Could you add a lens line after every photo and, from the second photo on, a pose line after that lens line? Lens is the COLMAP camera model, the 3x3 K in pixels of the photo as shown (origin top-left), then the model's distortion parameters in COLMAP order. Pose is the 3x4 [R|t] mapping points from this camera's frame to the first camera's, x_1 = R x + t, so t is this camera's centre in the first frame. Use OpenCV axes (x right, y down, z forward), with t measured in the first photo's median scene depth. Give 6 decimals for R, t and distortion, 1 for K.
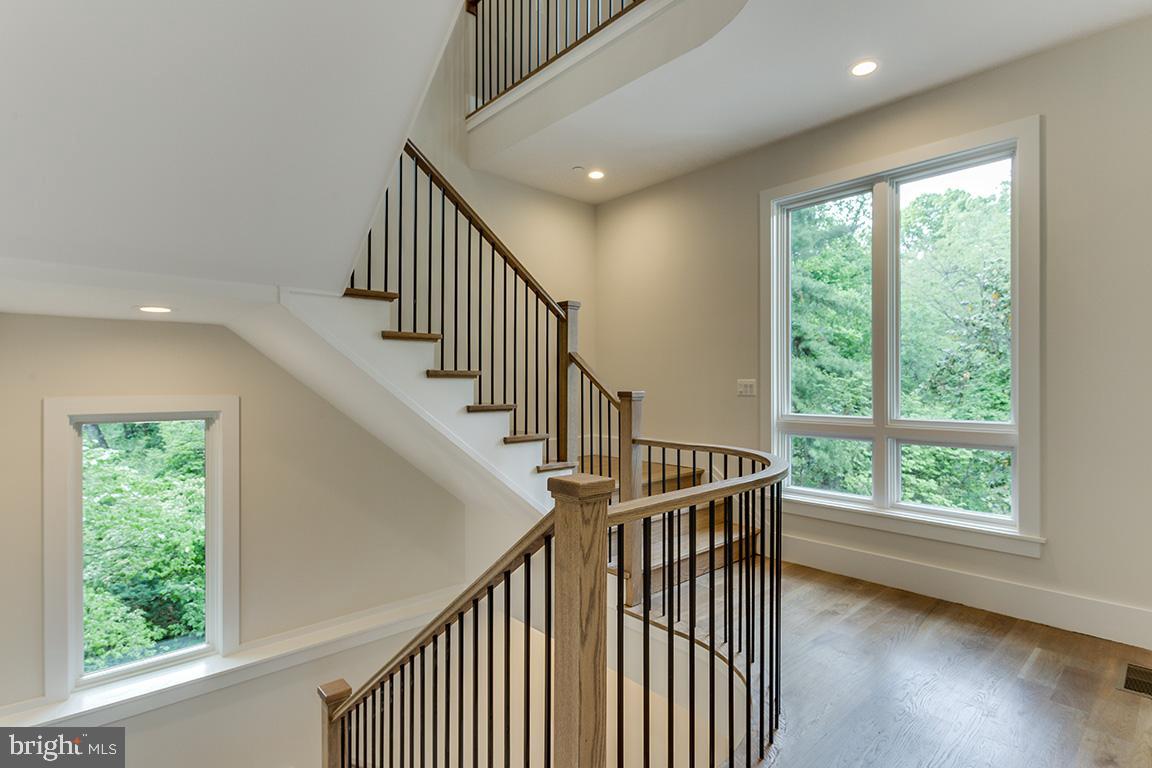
lens RADIAL K [[557.7, 0, 578.2], [0, 557.7, 383.3], [0, 0, 1]] dist [-0.003891, 0.000023]
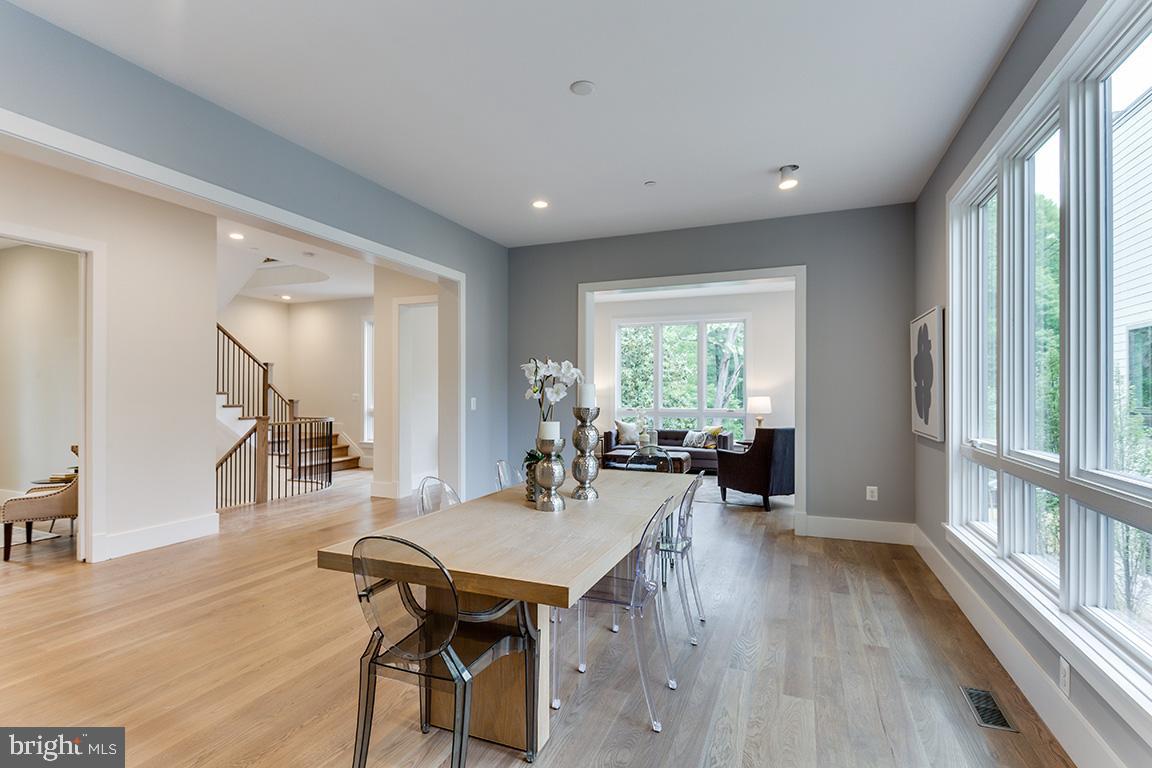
lens RADIAL K [[557.7, 0, 581.3], [0, 557.7, 388.0], [0, 0, 1]] dist [-0.003891, 0.000023]
pose [[0.898103, 0.004805, 0.439760, 0.144576], [-0.005311, 0.999986, -0.000080, -0.043350], [-0.439754, -0.002264, 0.898116, -1.841493]]
